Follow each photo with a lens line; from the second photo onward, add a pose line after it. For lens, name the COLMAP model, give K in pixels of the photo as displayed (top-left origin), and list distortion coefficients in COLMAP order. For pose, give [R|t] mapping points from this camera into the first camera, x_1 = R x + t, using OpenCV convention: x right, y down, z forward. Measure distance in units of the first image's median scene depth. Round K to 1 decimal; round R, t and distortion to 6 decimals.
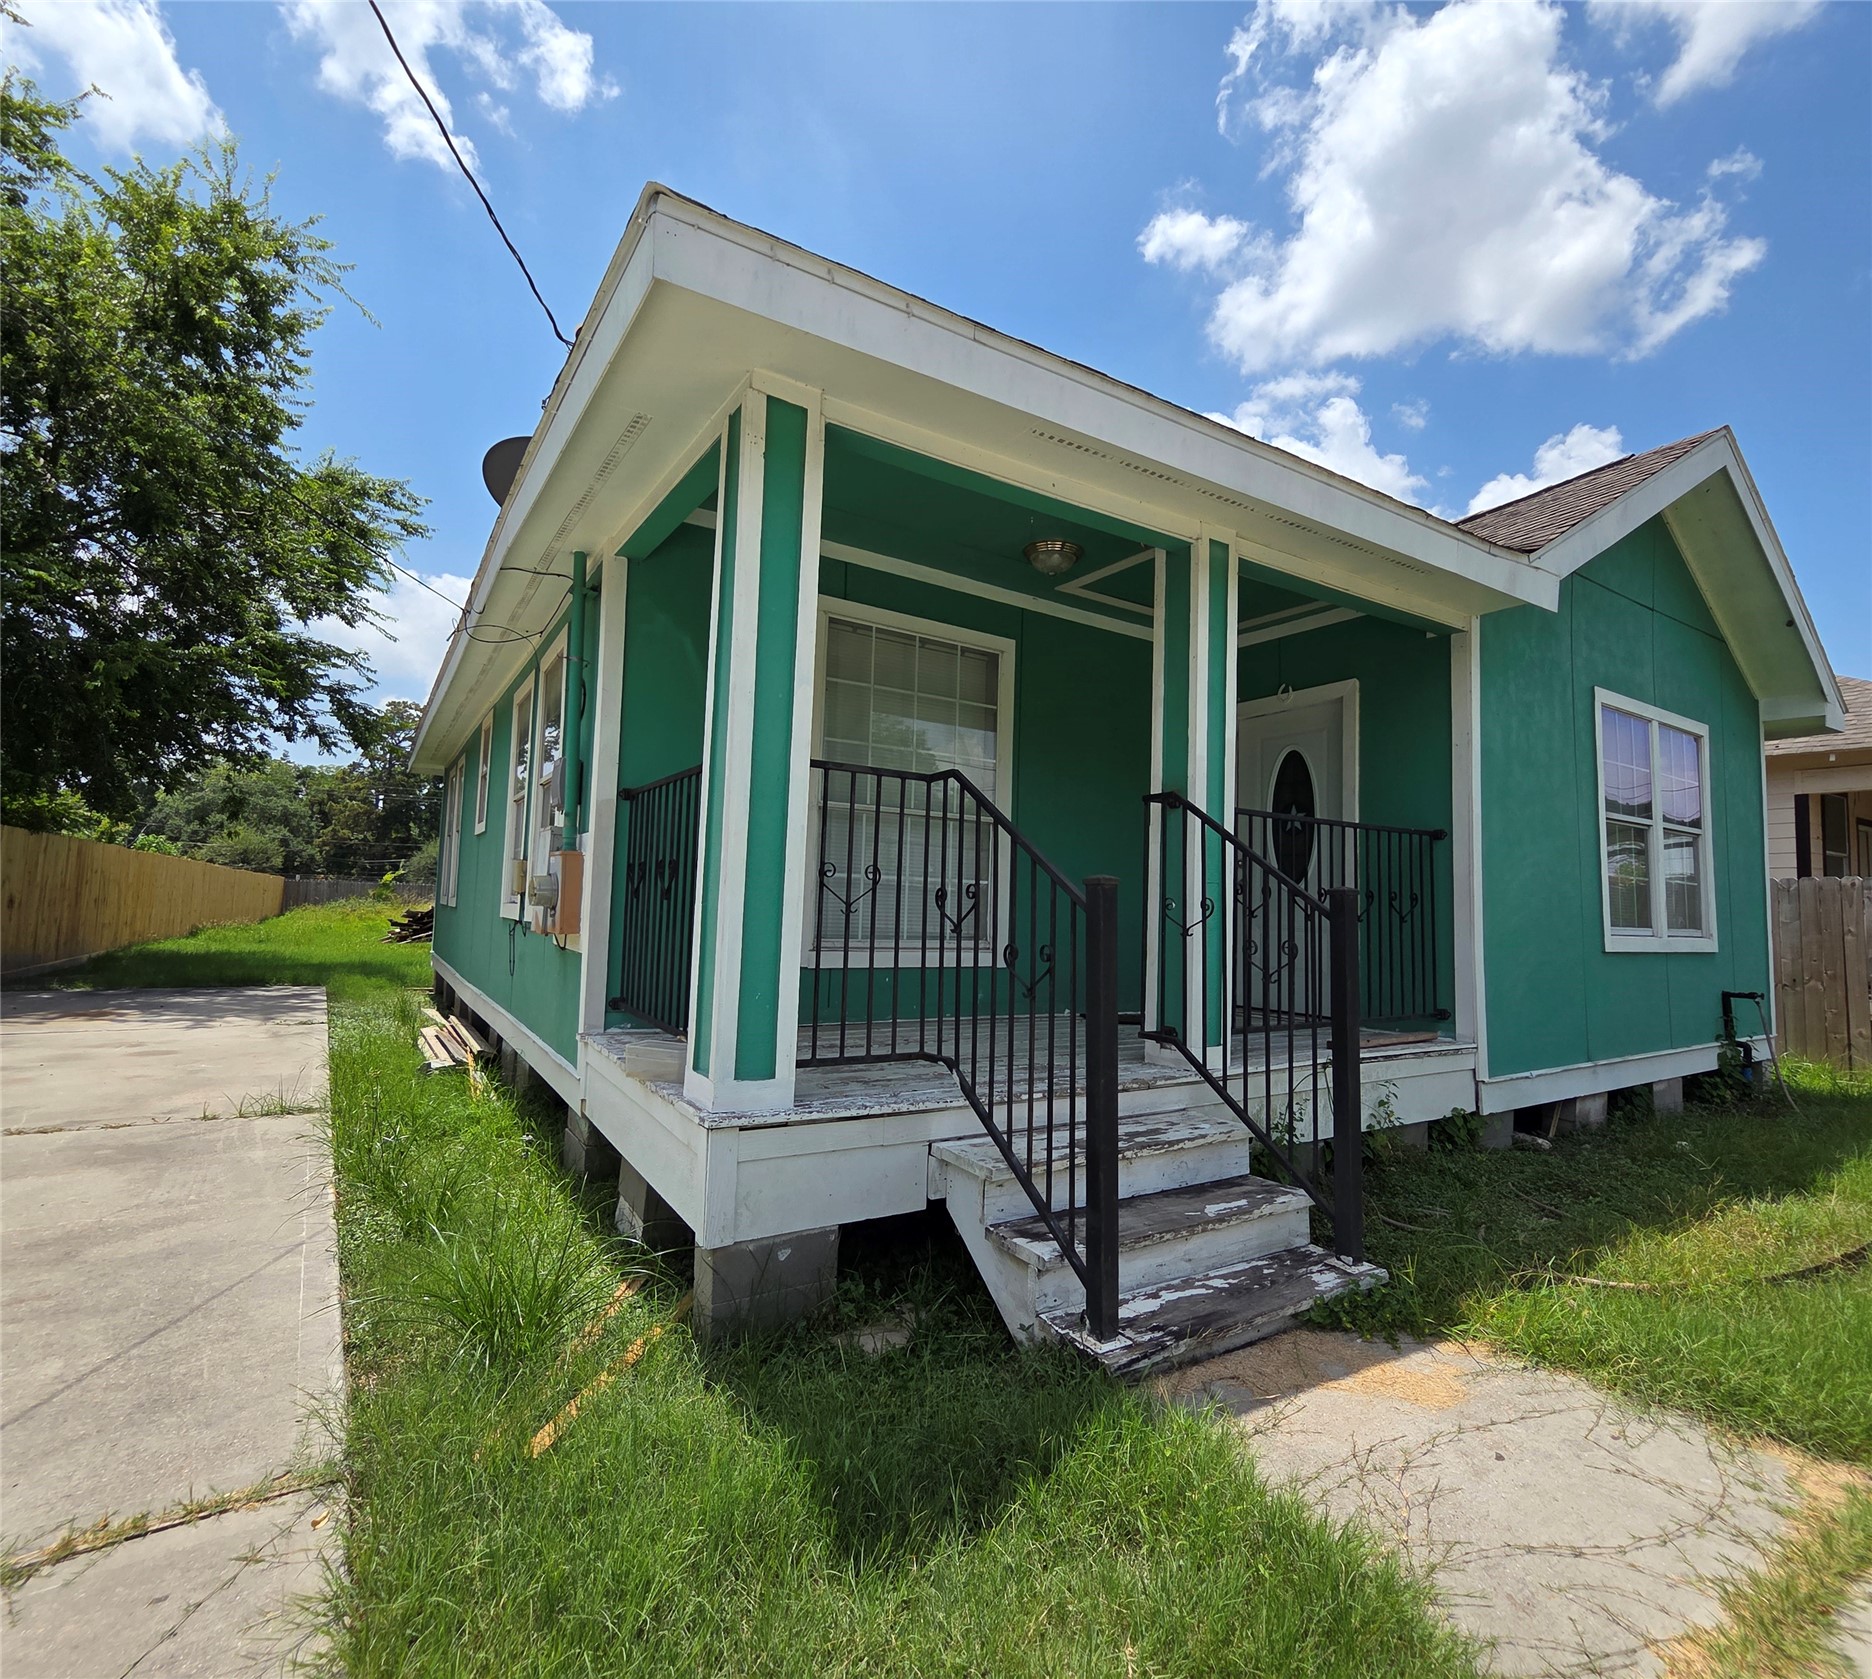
lens RADIAL K [[908.3, 0, 903.2], [0, 908.3, 834.9], [0, 0, 1]] dist [-0.004185, 0.001201]
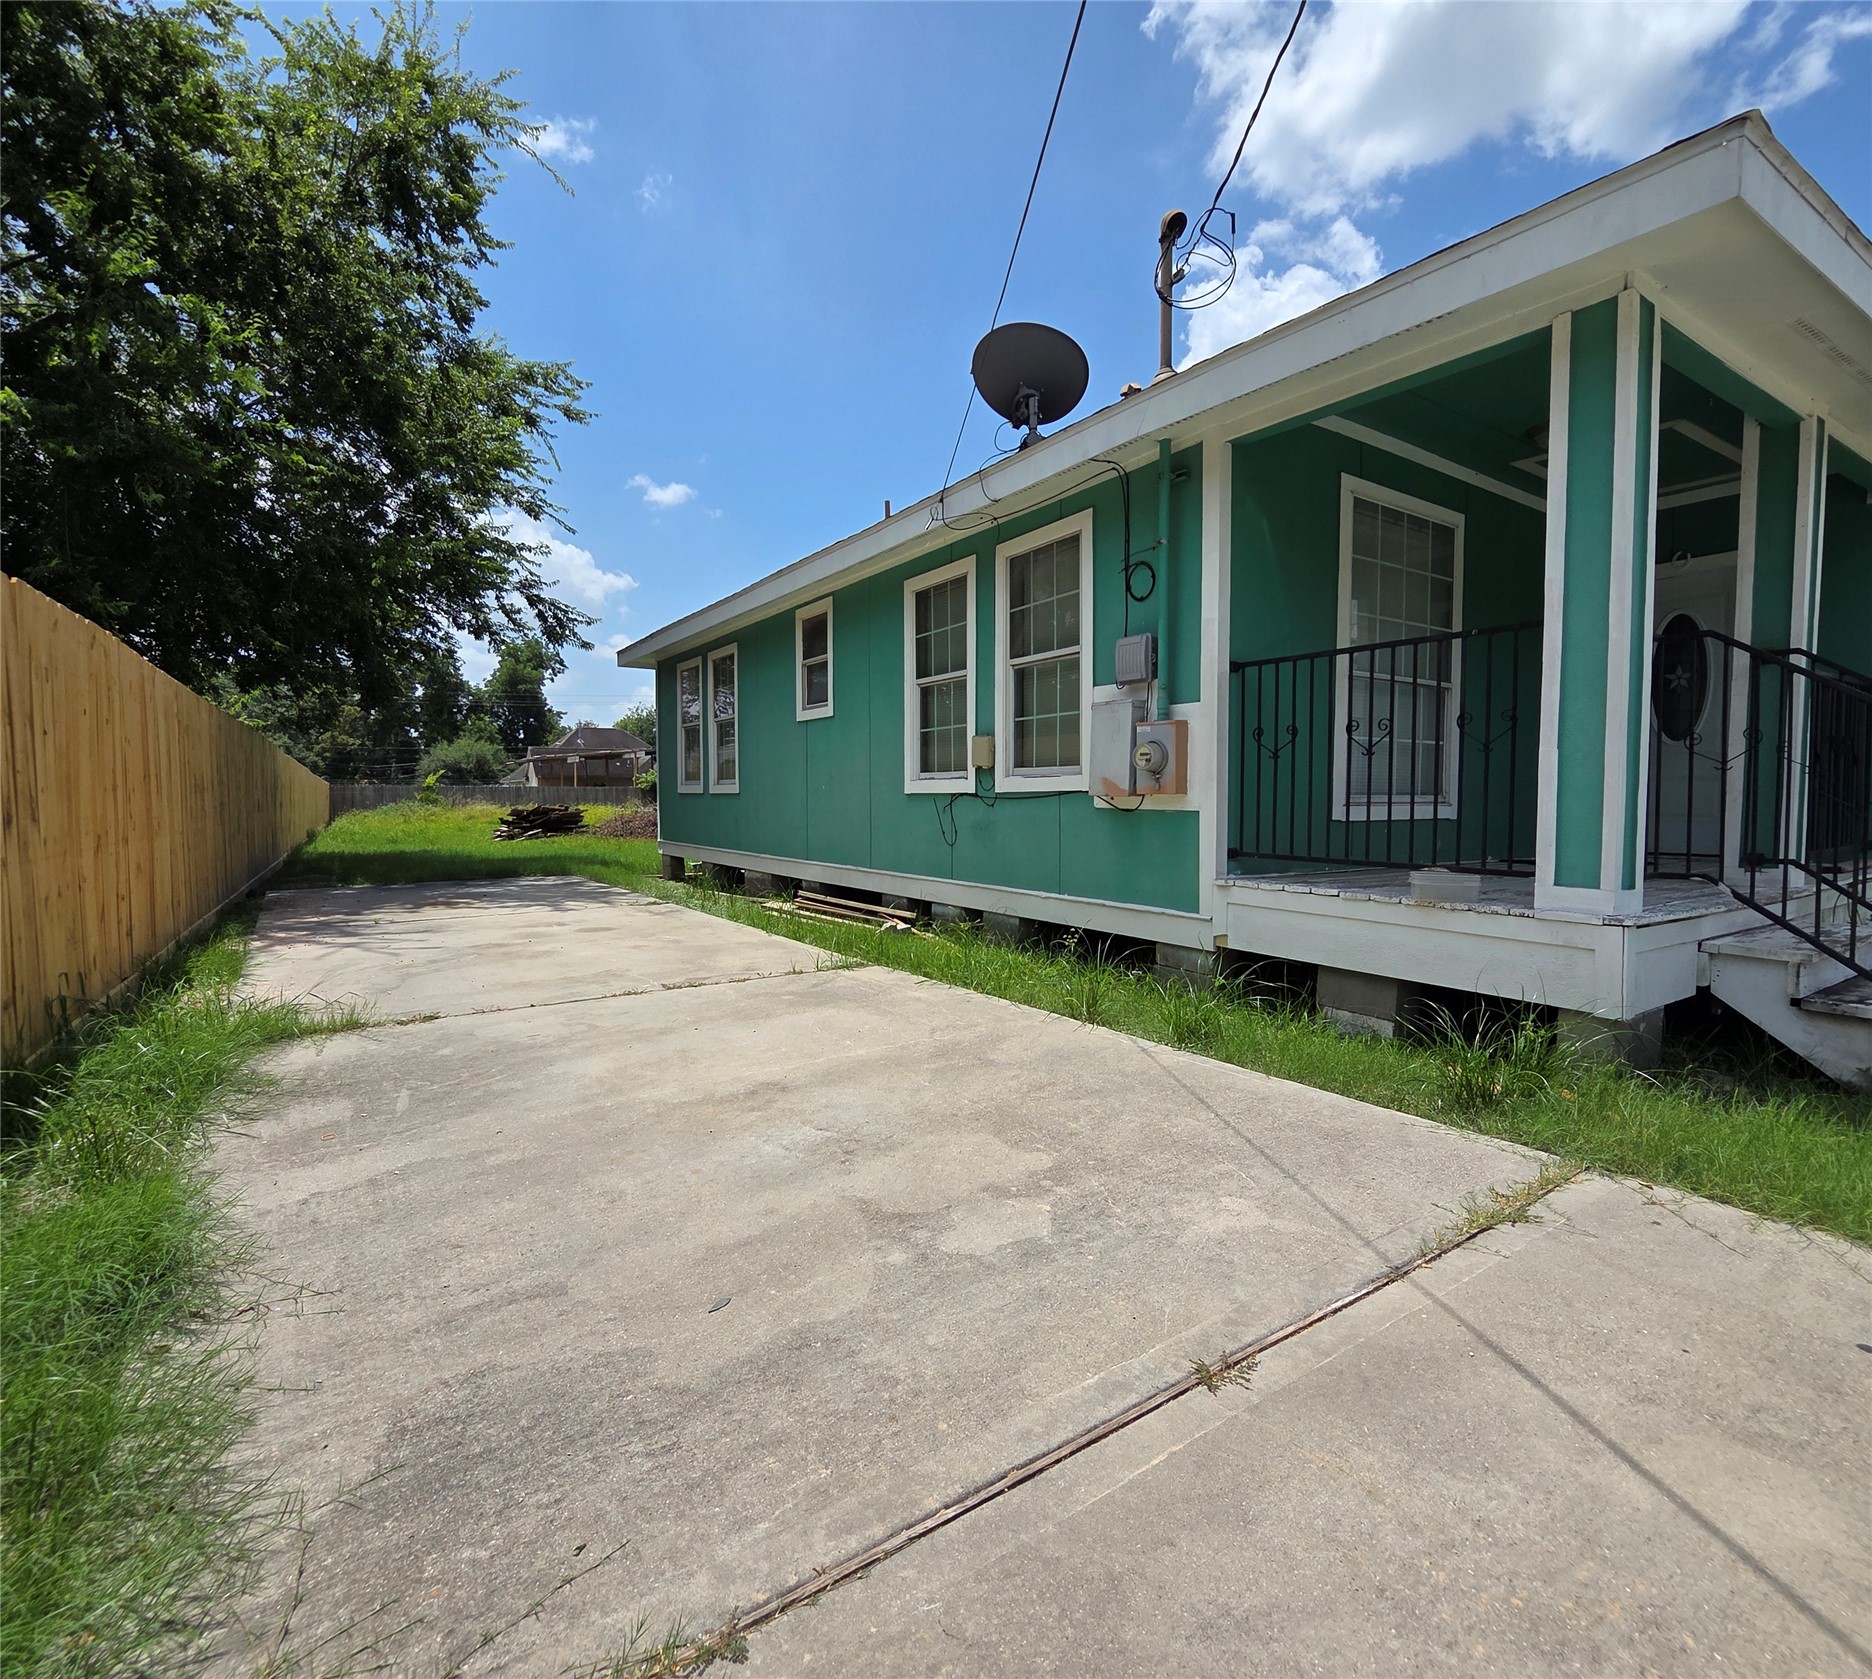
lens RADIAL K [[908.3, 0, 903.2], [0, 908.3, 834.9], [0, 0, 1]] dist [-0.004185, 0.001201]
pose [[0.999208, -0.033106, 0.022064, -0.613992], [0.030187, 0.992124, 0.121571, 0.009896], [-0.025914, -0.120808, 0.992338, -0.093432]]
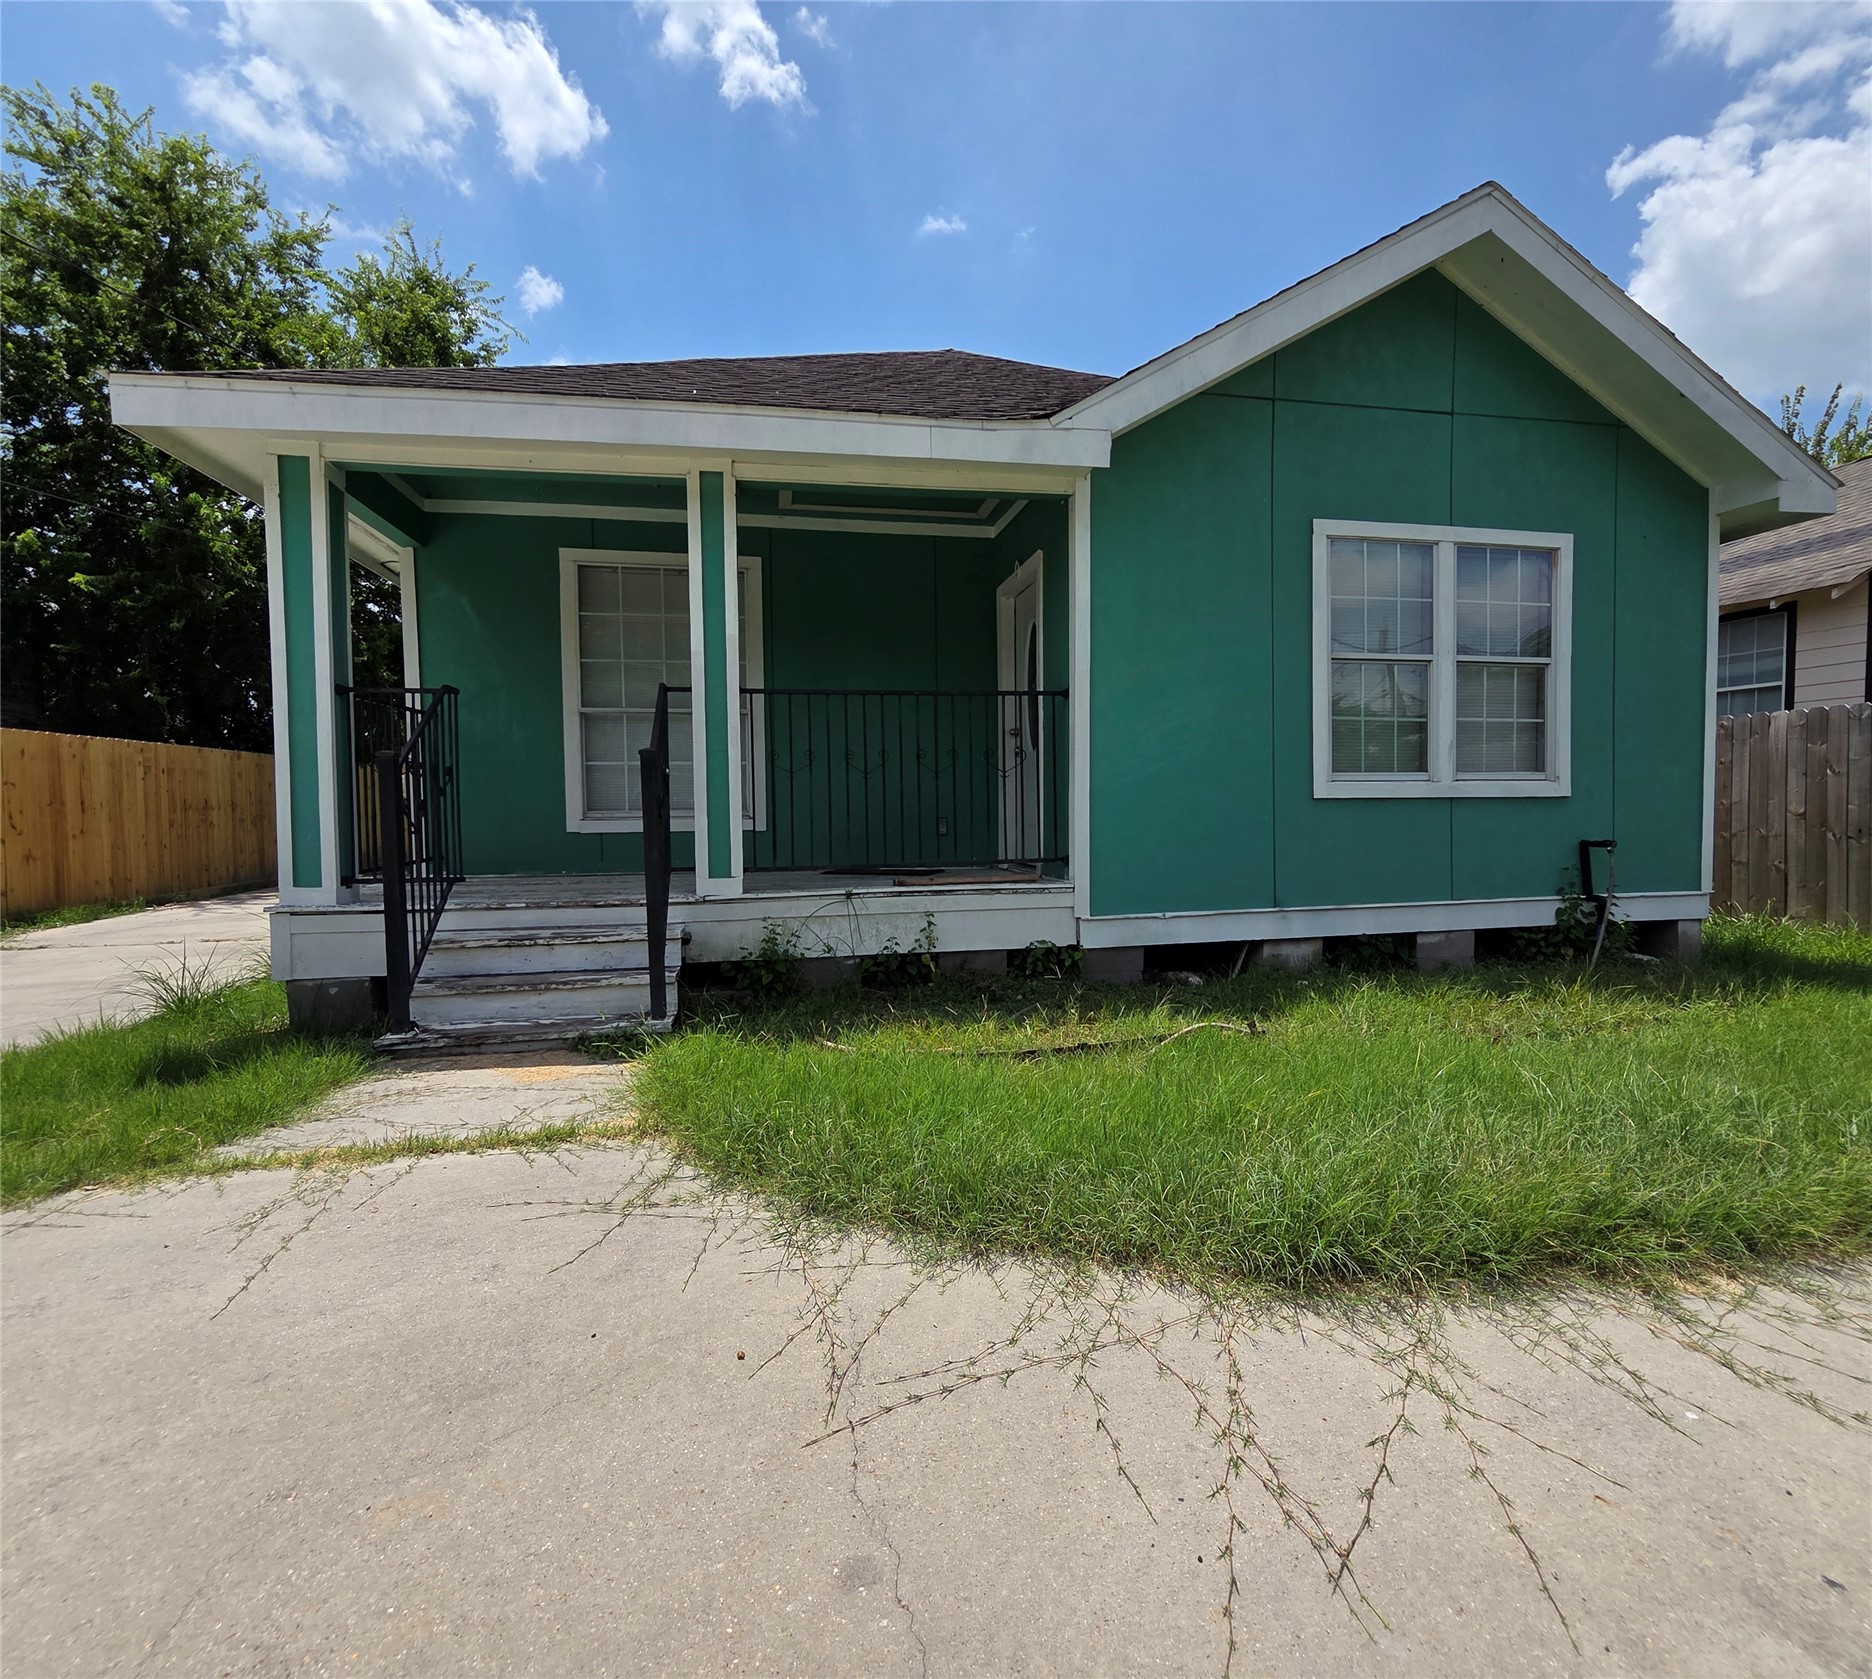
lens RADIAL K [[894.5, 0, 937.9], [0, 894.5, 849.8], [0, 0, 1]] dist [0.001419, 0.000305]
pose [[0.933972, -0.020437, -0.356762, 0.797028], [0.067626, 0.990431, 0.120303, 0.042195], [0.350889, -0.136486, 0.926417, -0.056824]]
